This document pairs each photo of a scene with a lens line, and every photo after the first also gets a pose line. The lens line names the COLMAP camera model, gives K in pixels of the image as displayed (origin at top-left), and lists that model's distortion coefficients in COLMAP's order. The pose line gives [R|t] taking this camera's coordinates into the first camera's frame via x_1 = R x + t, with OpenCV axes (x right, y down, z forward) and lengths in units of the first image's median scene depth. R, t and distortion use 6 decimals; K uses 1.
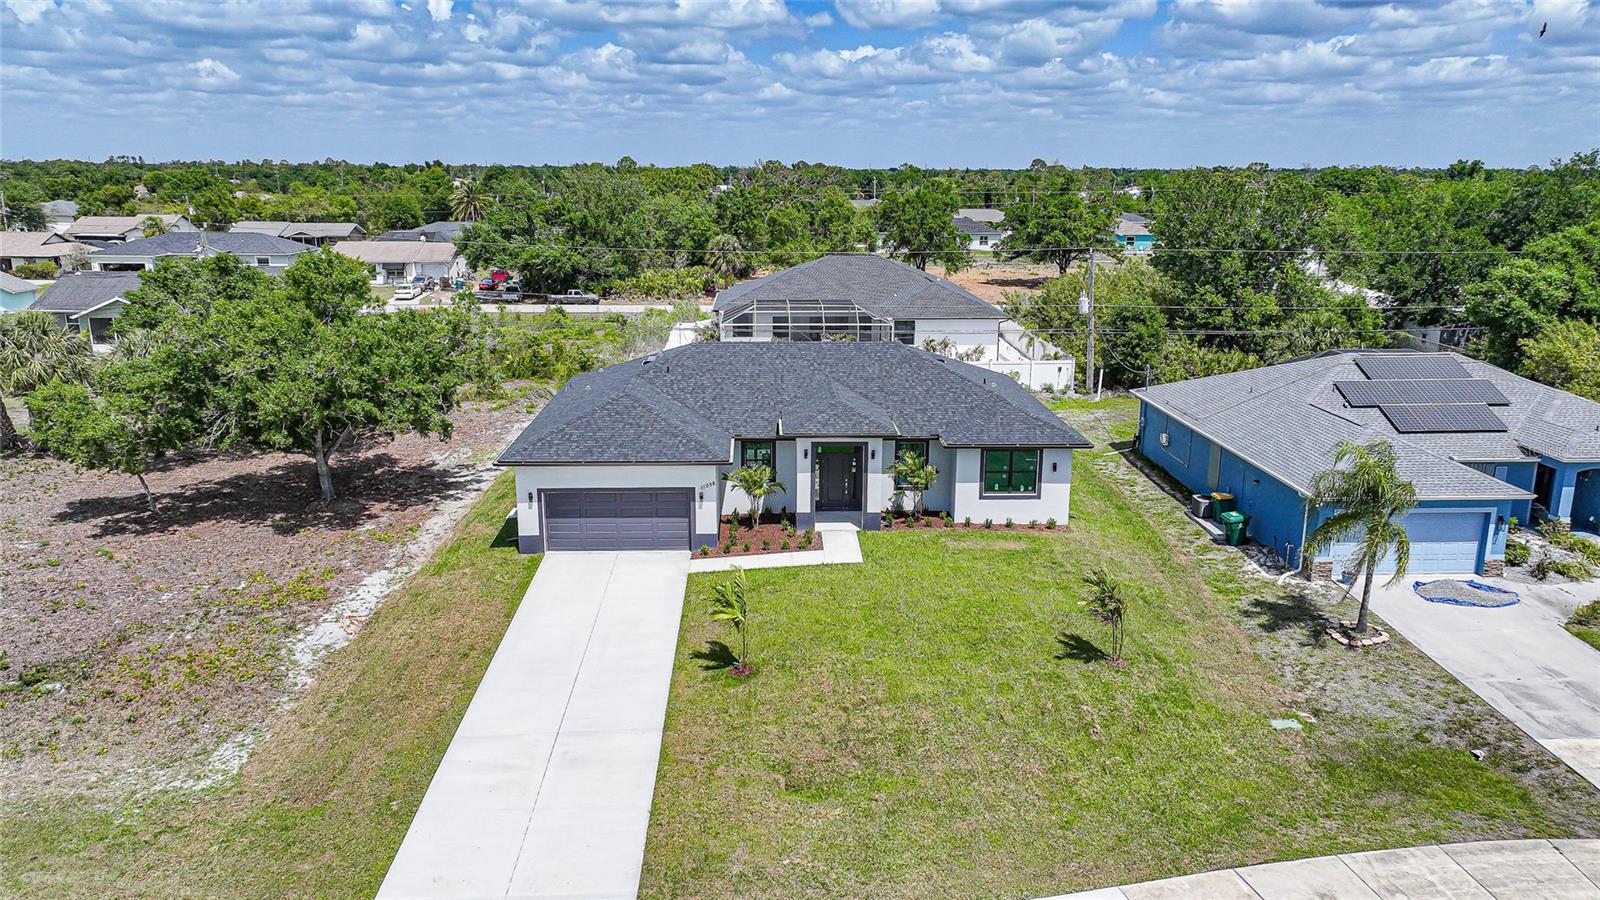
lens RADIAL K [[1100.7, 0, 796.2], [0, 1100.7, 449.7], [0, 0, 1]] dist [-0.004331, 0.020994]
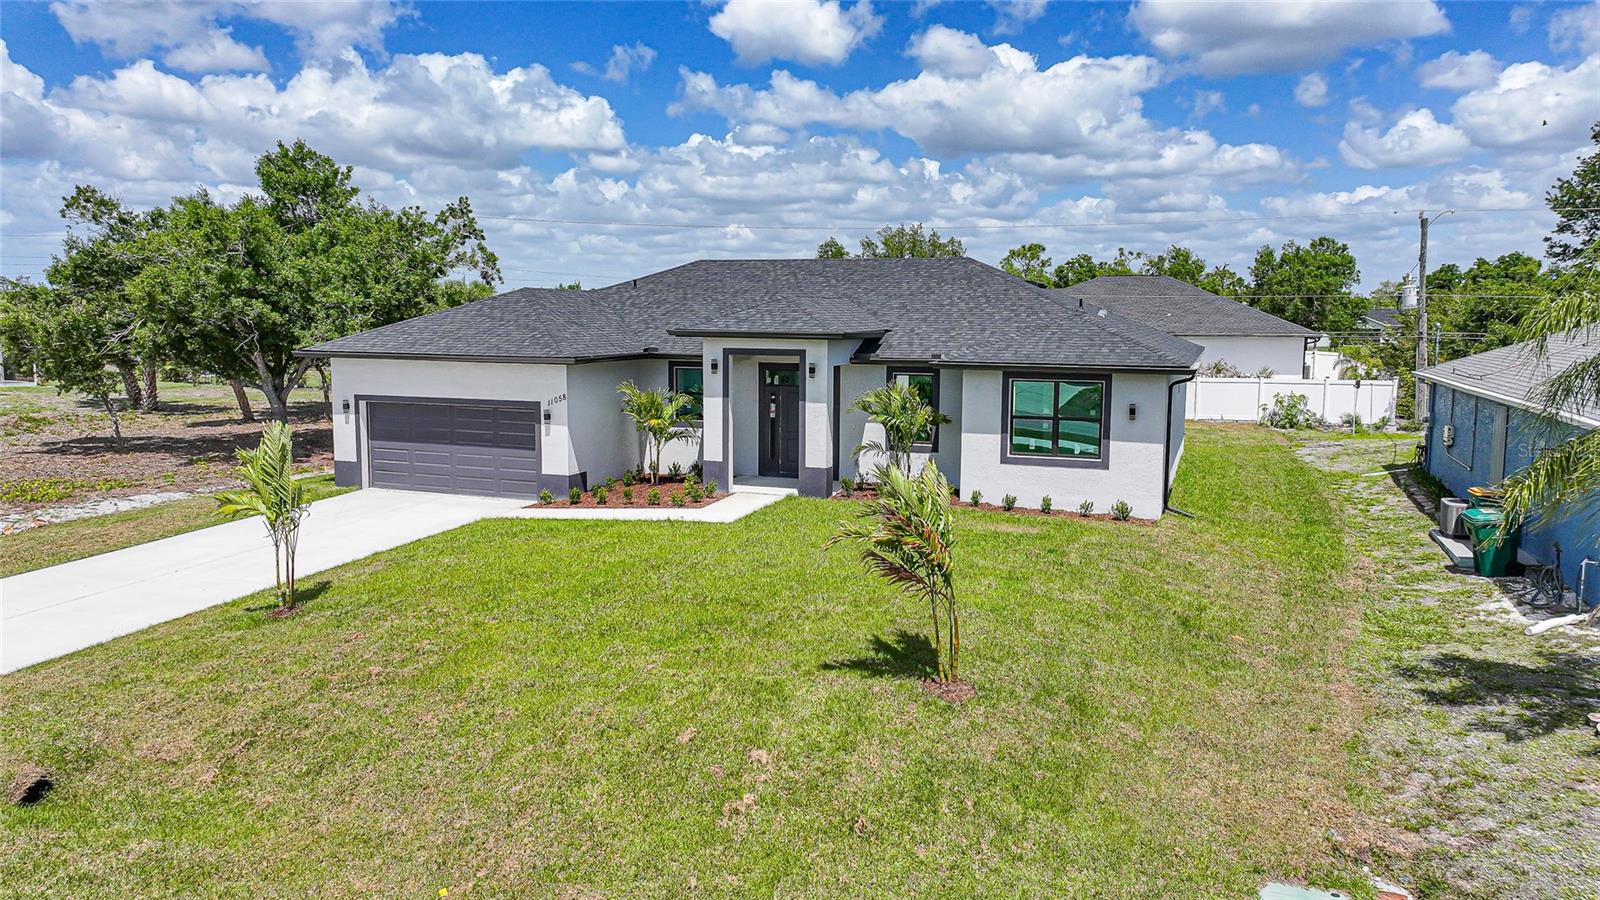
lens RADIAL K [[1100.7, 0, 817.0], [0, 1100.7, 458.4], [0, 0, 1]] dist [-0.004331, 0.020994]
pose [[0.921956, 0.049962, -0.384058, 0.312905], [-0.096680, 0.989940, -0.103307, 0.117277], [0.375033, 0.132375, 0.917511, 0.436036]]
